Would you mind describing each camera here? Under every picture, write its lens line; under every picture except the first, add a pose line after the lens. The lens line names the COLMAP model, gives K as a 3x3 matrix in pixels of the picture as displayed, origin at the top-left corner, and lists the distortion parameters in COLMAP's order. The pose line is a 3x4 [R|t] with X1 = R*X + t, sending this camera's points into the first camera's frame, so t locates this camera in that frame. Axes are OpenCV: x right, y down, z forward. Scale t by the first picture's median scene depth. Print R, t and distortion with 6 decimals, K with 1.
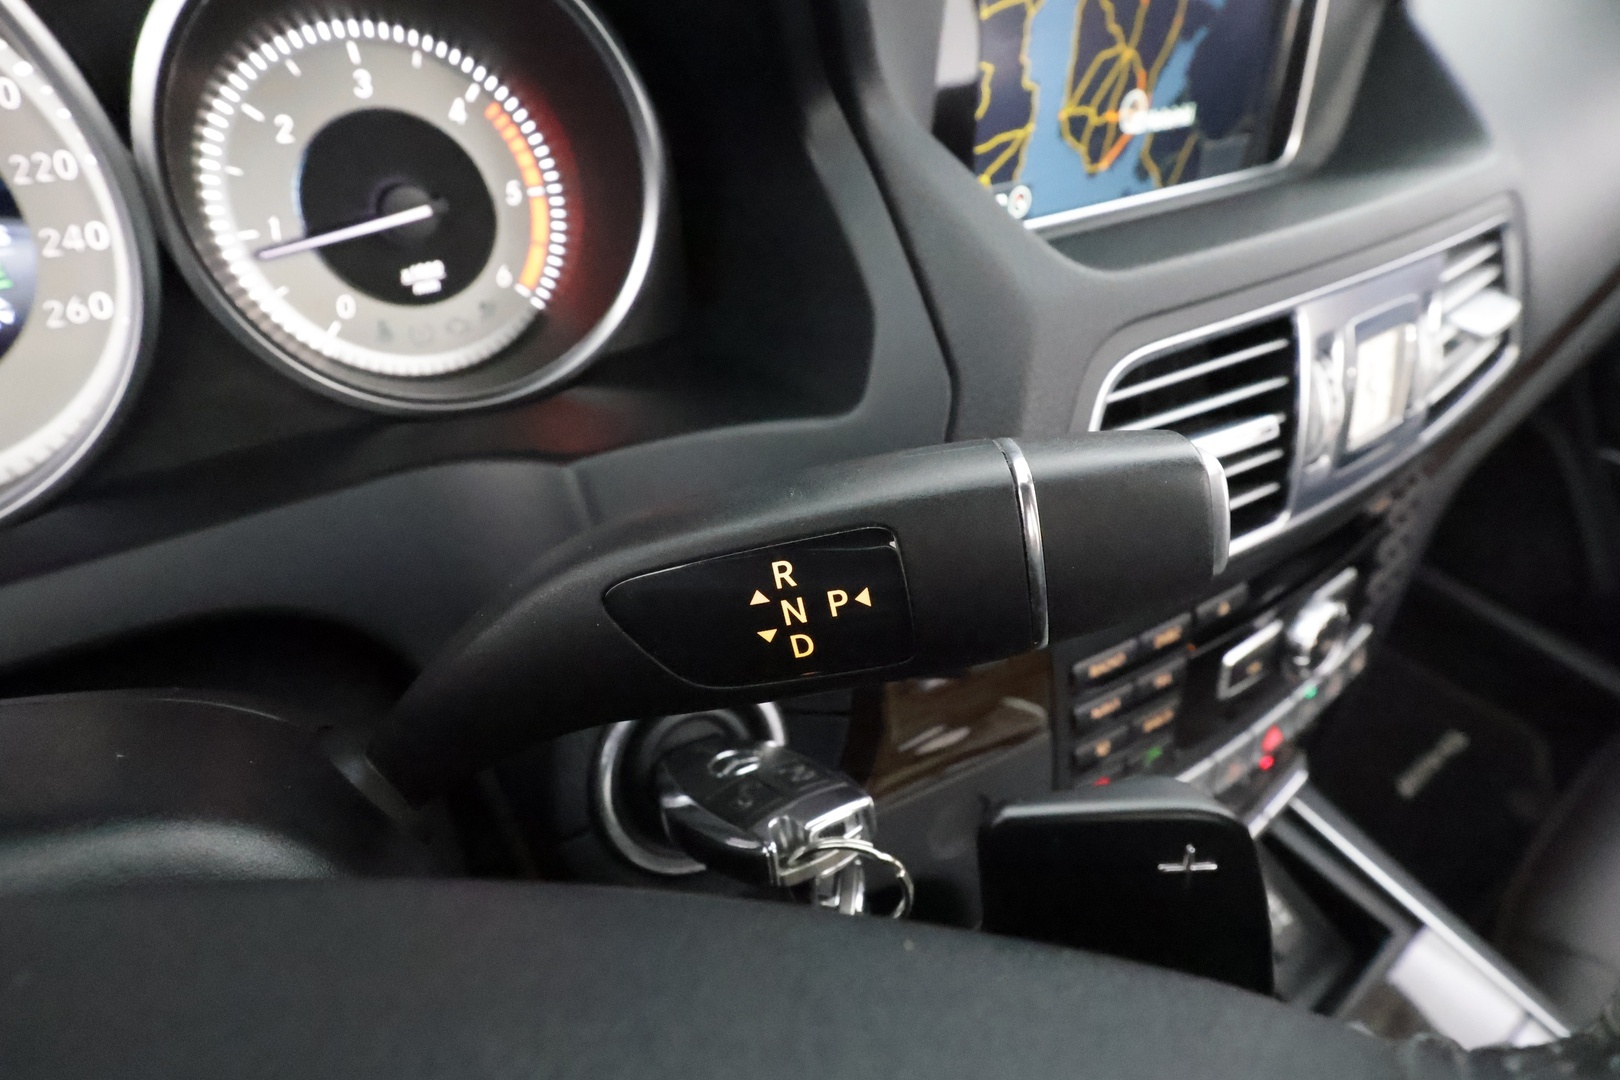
lens RADIAL K [[828.9, 0, 818.7], [0, 828.9, 547.9], [0, 0, 1]] dist [0.000553, -0.000286]
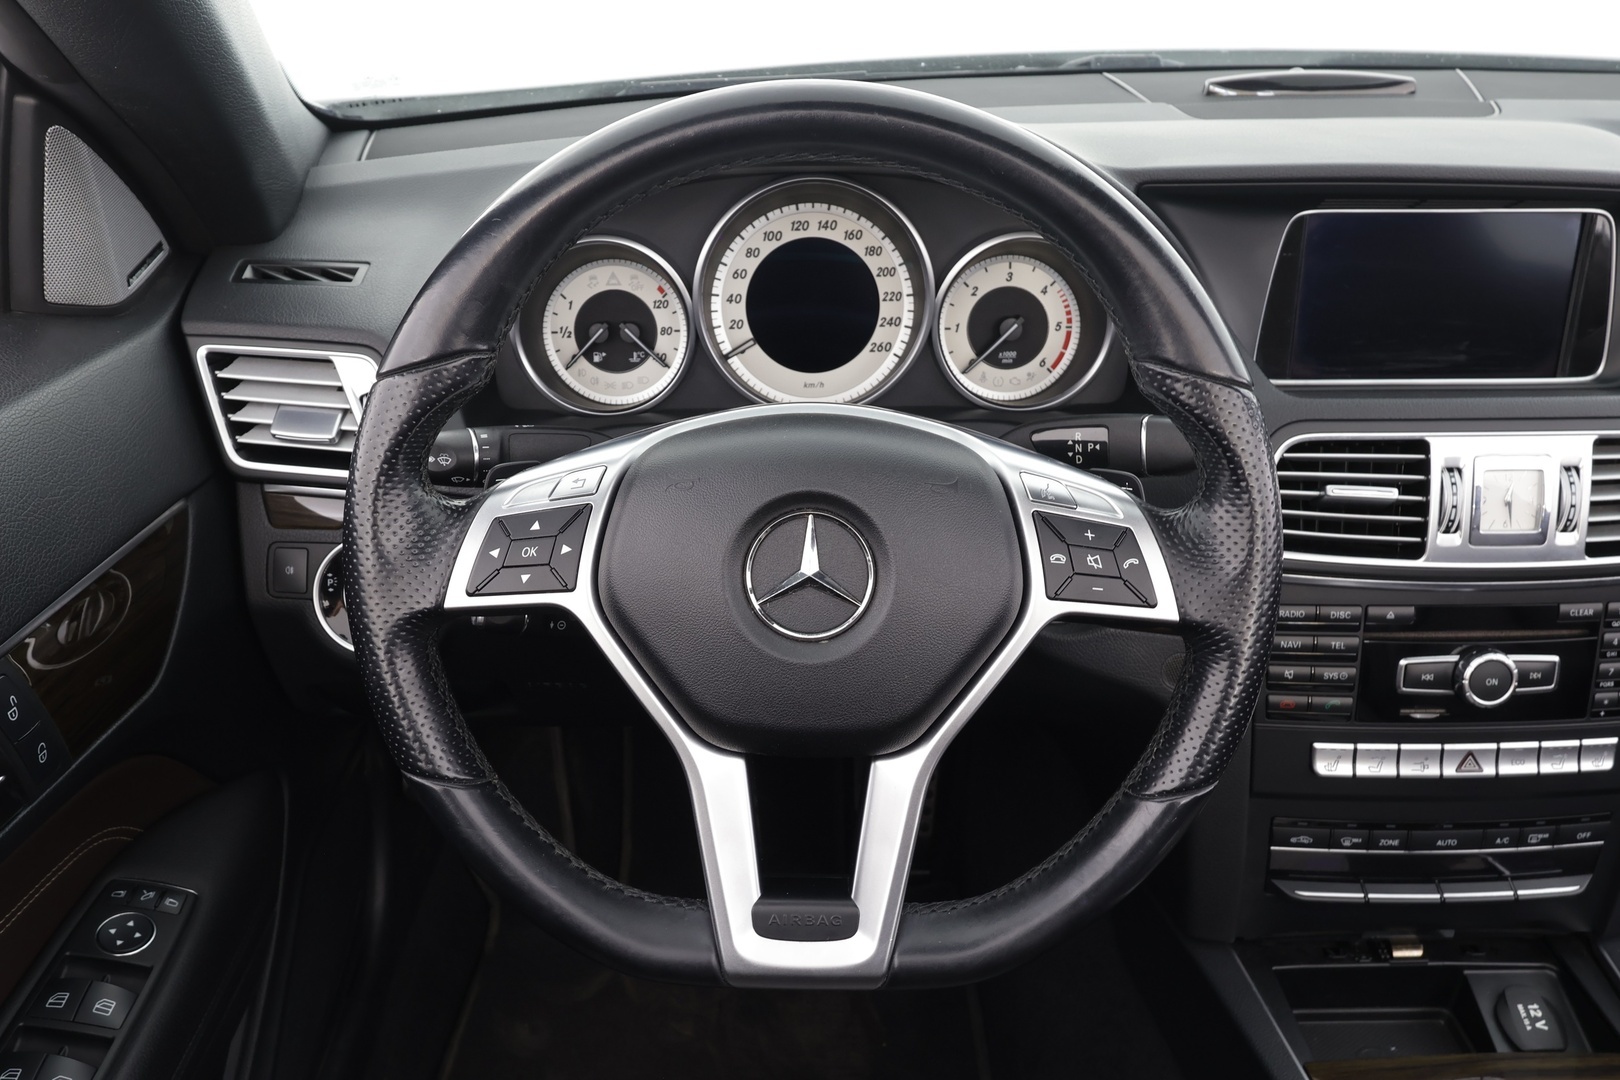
lens RADIAL K [[1280.1, 0, 806.1], [0, 1280.1, 544.1], [0, 0, 1]] dist [0.002108, -0.005341]
pose [[0.831588, 0.218744, -0.510502, 0.957637], [-0.328261, 0.935023, -0.134079, 0.800922], [0.448002, 0.279077, 0.849359, -2.065751]]
